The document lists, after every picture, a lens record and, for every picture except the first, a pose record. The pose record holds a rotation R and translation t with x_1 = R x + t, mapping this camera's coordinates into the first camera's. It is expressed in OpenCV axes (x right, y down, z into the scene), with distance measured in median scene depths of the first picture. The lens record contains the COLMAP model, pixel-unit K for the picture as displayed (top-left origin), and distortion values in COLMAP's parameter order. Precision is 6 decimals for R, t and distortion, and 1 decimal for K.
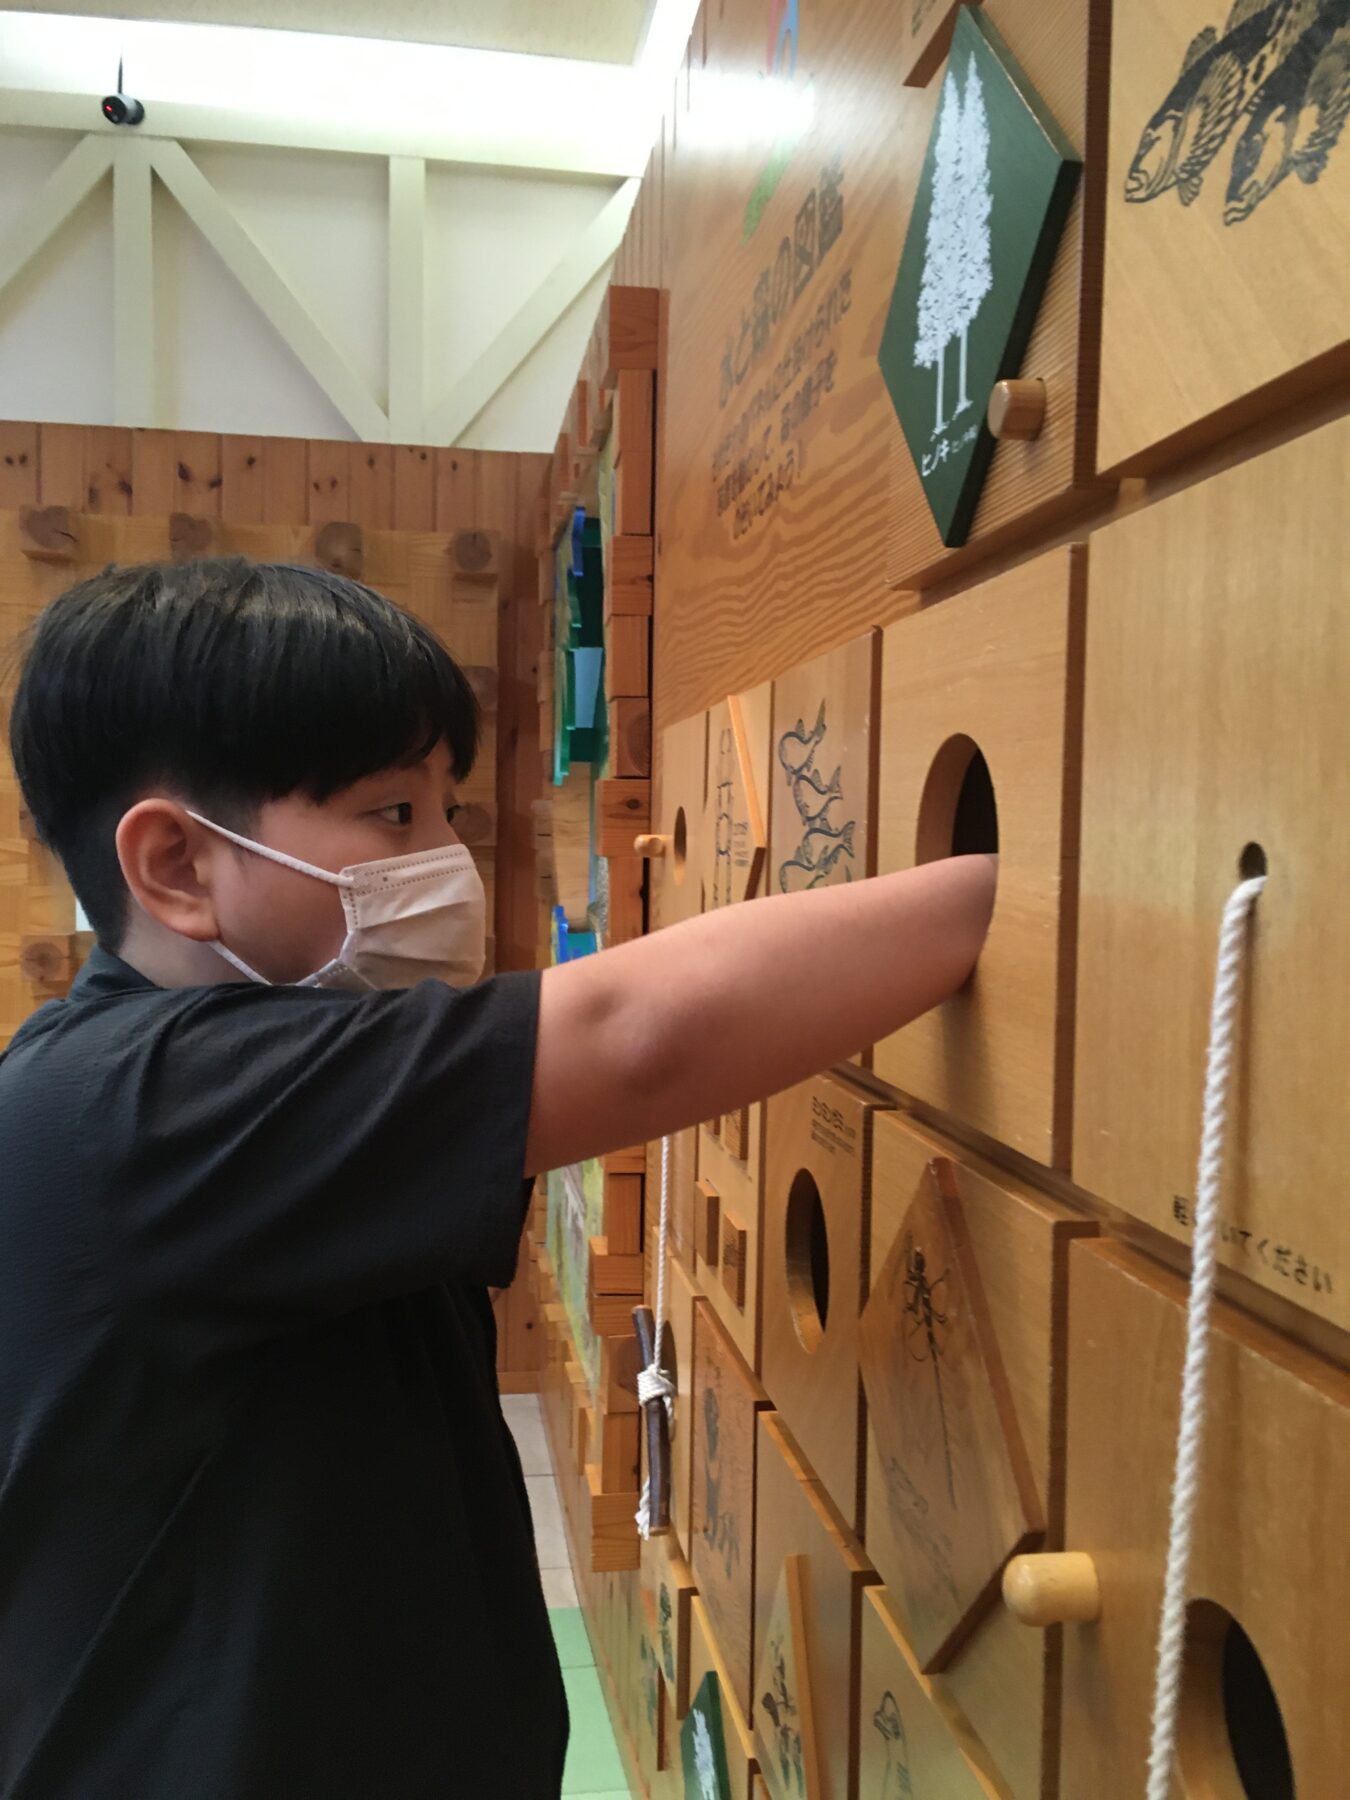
lens RADIAL K [[1539.6, 0, 682.2], [0, 1539.6, 902.6], [0, 0, 1]] dist [0.096583, -0.143533]
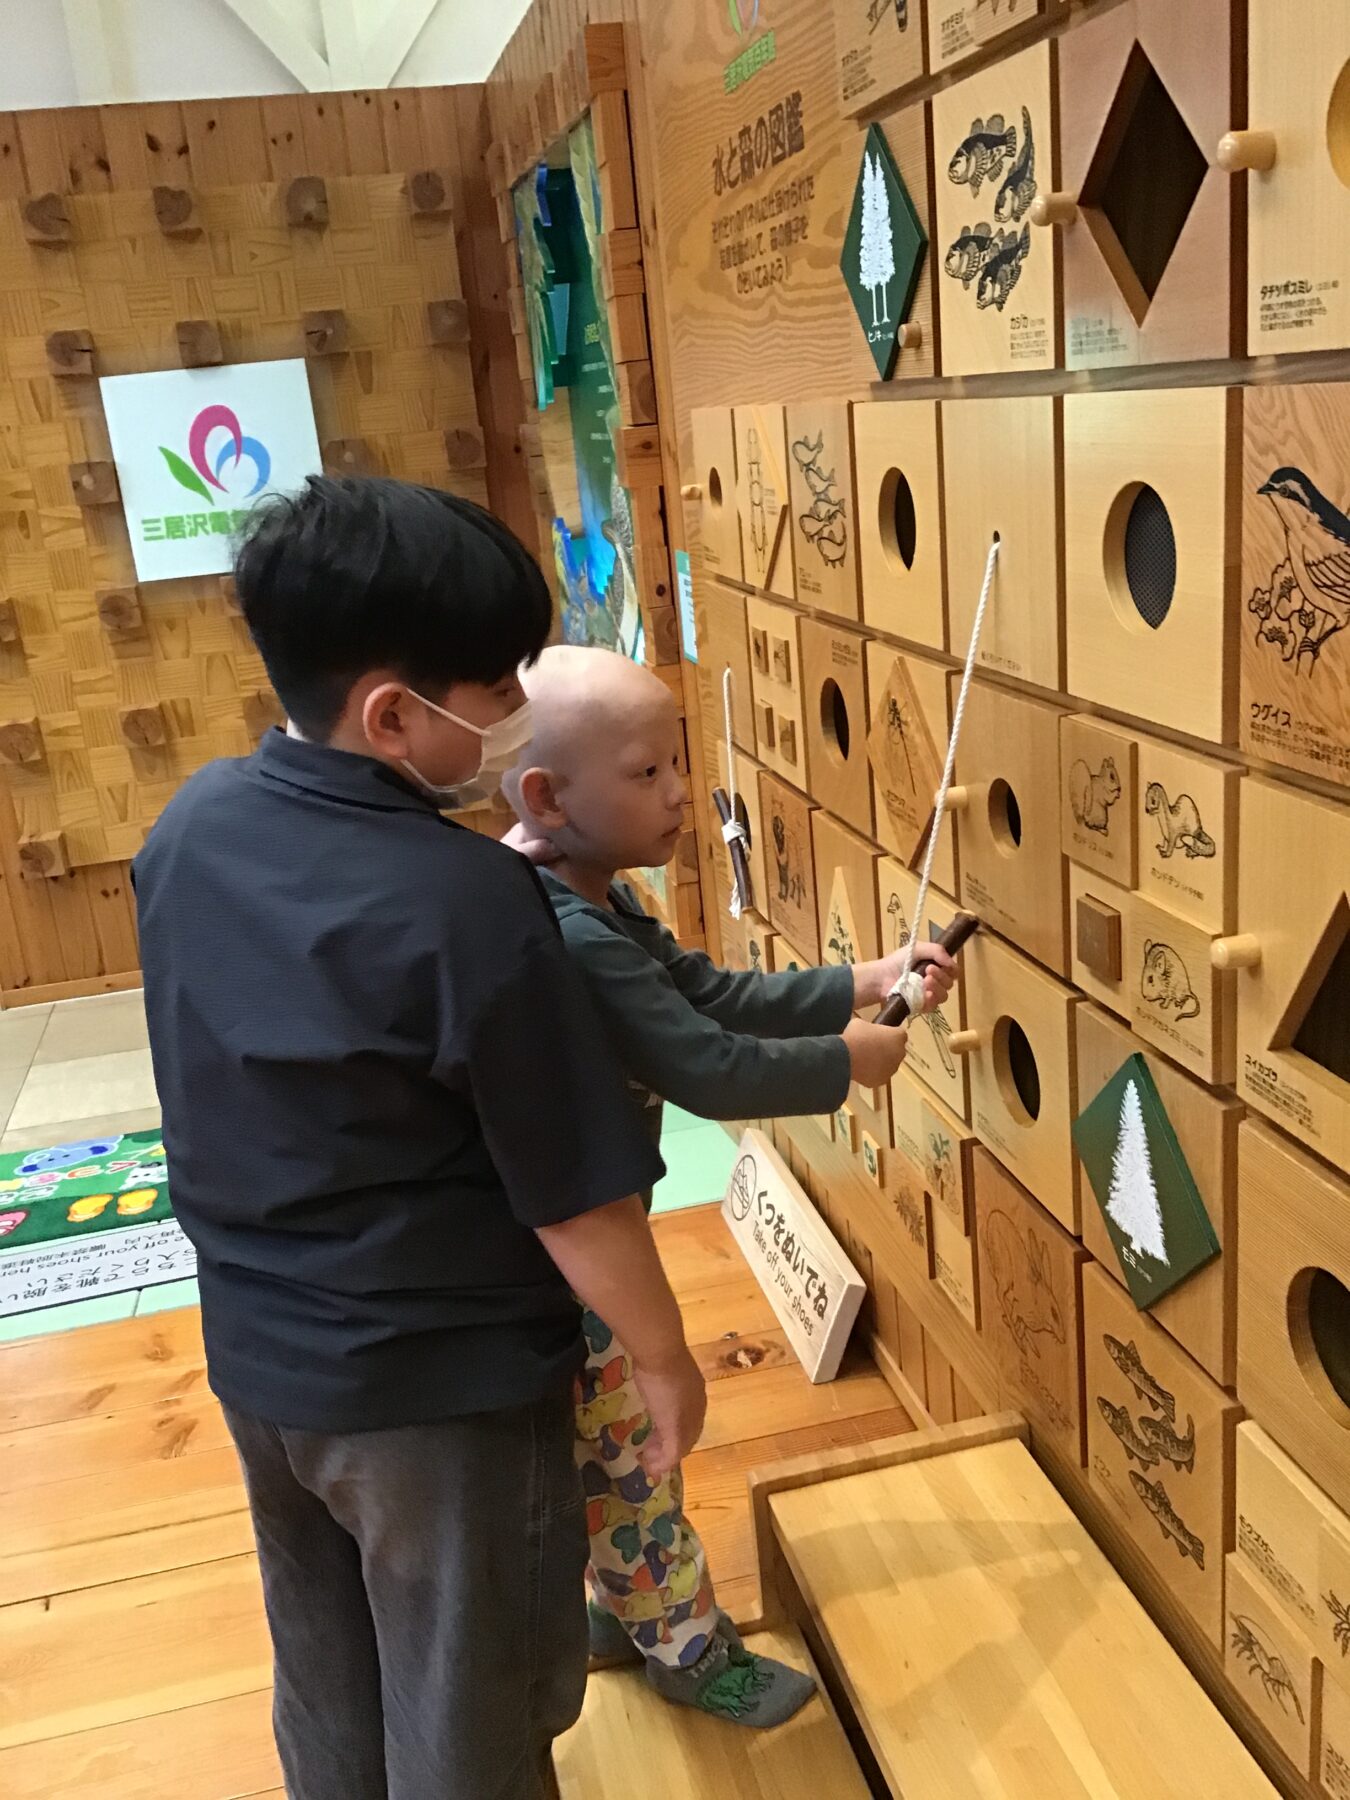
lens RADIAL K [[1601.5, 0, 686.8], [0, 1601.5, 899.5], [0, 0, 1]] dist [0.114662, -0.202063]
pose [[0.992128, -0.122003, 0.028237, -0.189870], [0.110402, 0.958568, 0.262599, -0.111815], [-0.059105, -0.257415, 0.964492, -1.012393]]
